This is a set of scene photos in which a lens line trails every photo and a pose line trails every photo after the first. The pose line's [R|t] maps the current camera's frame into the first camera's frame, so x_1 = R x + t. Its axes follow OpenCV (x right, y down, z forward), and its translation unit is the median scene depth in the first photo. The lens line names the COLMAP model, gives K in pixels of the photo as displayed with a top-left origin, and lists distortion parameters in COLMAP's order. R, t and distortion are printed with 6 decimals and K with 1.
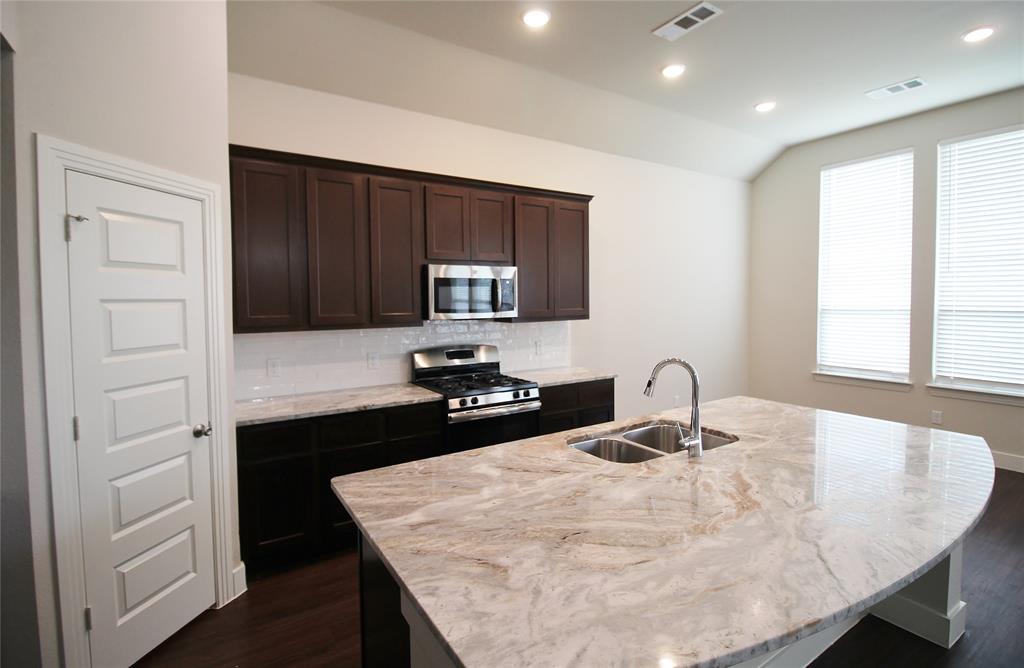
lens RADIAL K [[477.7, 0, 514.4], [0, 477.7, 319.1], [0, 0, 1]] dist [-0.000377, -0.013901]
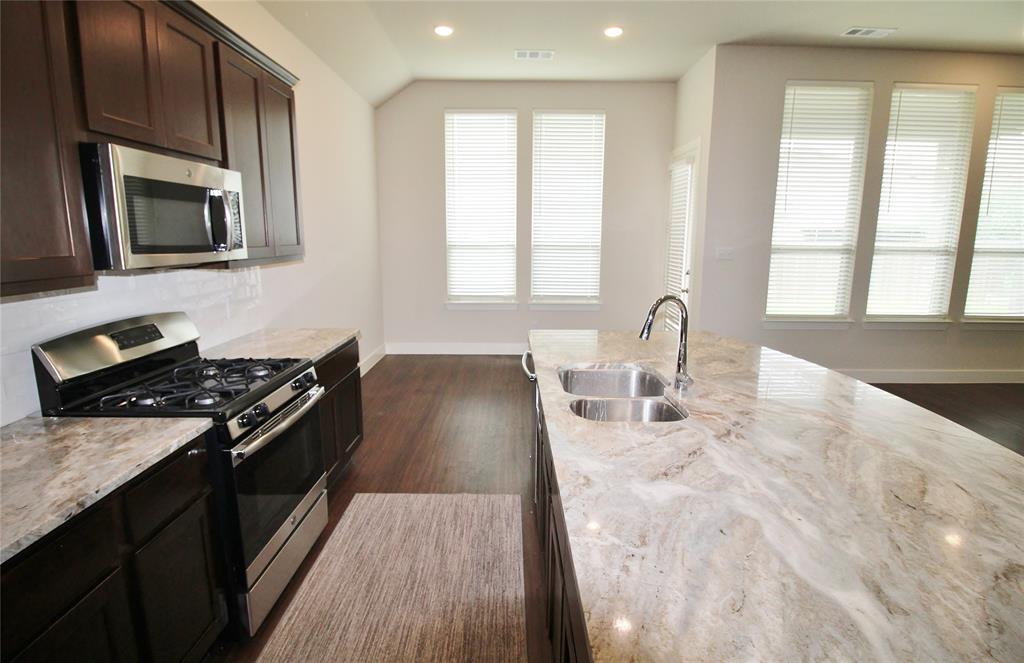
lens RADIAL K [[483.6, 0, 514.8], [0, 483.6, 314.1], [0, 0, 1]] dist [-0.000246, -0.011539]
pose [[0.535079, -0.123571, 0.835716, -0.453568], [0.023543, 0.991041, 0.131464, -0.009786], [-0.844474, -0.050669, 0.533195, 0.545015]]
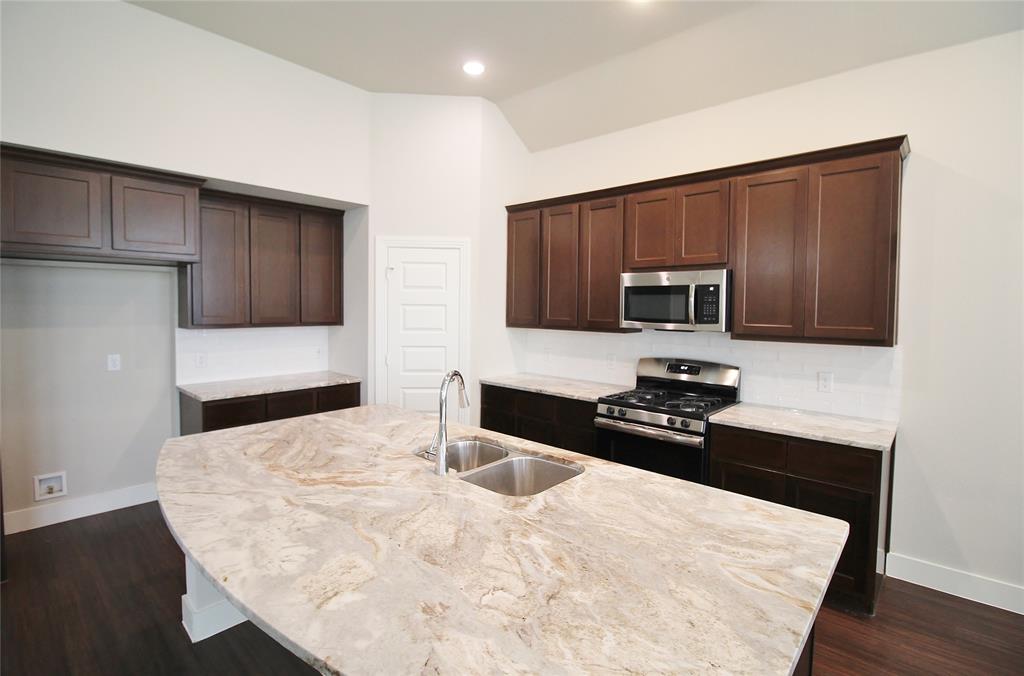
lens RADIAL K [[475.6, 0, 514.9], [0, 475.6, 323.3], [0, 0, 1]] dist [-0.000608, -0.012882]
pose [[0.264608, 0.048325, -0.963145, 0.940558], [-0.052818, 0.997971, 0.035561, -0.039448], [0.962909, 0.041461, 0.266623, 0.626747]]
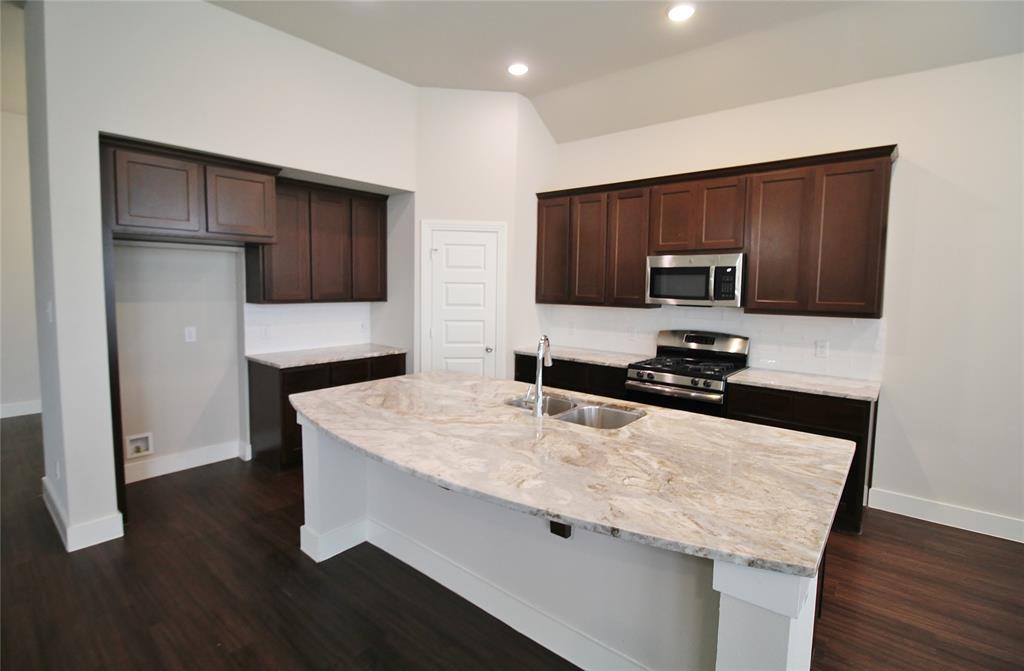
lens RADIAL K [[477.7, 0, 514.4], [0, 477.7, 320.6], [0, 0, 1]] dist [-0.000377, -0.013901]
pose [[0.304396, 0.085068, -0.948739, 1.061081], [-0.056243, 0.995872, 0.071249, -0.026974], [0.950884, 0.031672, 0.307924, 0.404568]]
